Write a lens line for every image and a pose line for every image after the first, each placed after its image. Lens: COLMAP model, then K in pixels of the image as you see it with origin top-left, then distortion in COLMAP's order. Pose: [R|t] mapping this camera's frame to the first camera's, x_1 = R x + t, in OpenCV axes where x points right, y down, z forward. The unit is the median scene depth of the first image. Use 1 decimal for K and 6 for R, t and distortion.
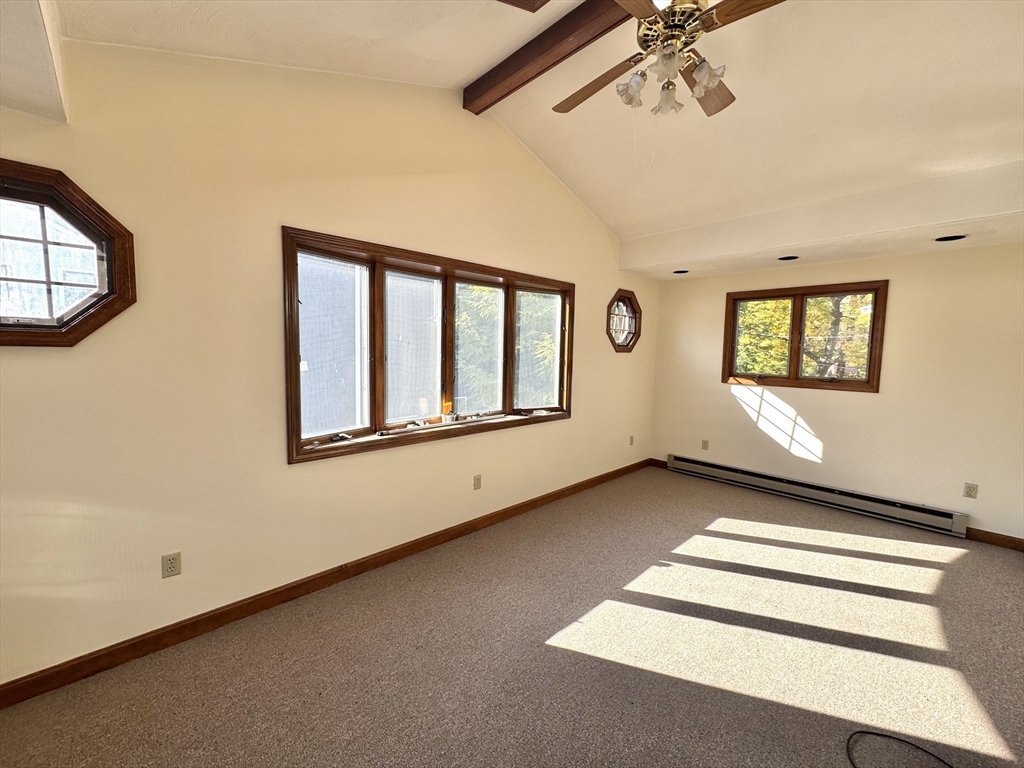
lens RADIAL K [[408.6, 0, 514.4], [0, 408.6, 381.4], [0, 0, 1]] dist [0.000011, -0.000074]
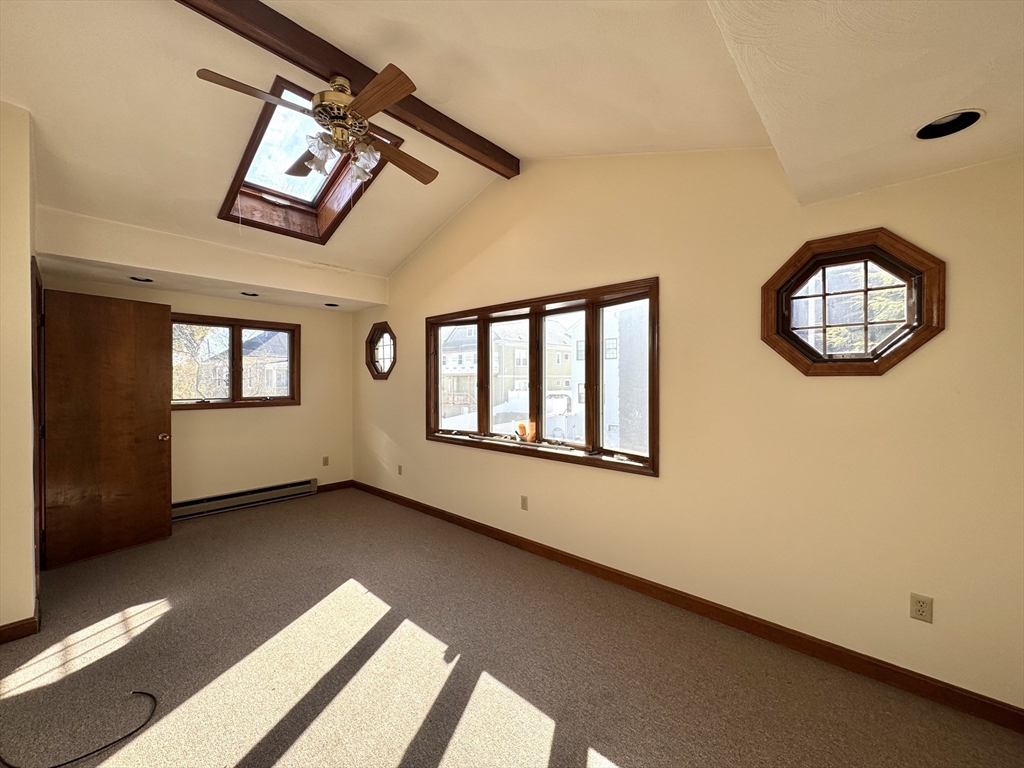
lens RADIAL K [[408.8, 0, 508.5], [0, 408.8, 383.1], [0, 0, 1]] dist [-0.001147, 0.000022]
pose [[0.055662, -0.012420, -0.998372, 1.066378], [-0.074473, 0.997086, -0.016556, -0.044482], [0.995668, 0.075274, 0.054575, 0.974196]]
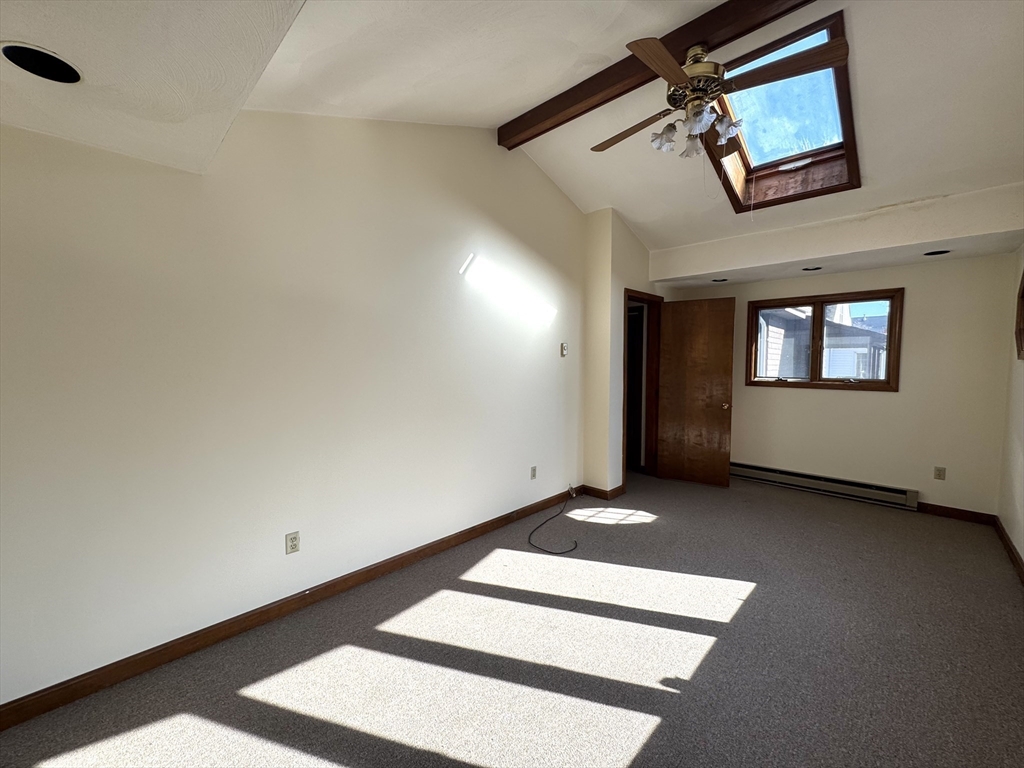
lens RADIAL K [[408.6, 0, 514.4], [0, 408.6, 381.4], [0, 0, 1]] dist [0.000011, -0.000074]
pose [[-0.999359, -0.016170, -0.031937, 0.609979], [-0.020225, 0.991171, 0.131040, -0.099528], [0.029536, 0.131602, -0.990862, 1.487415]]
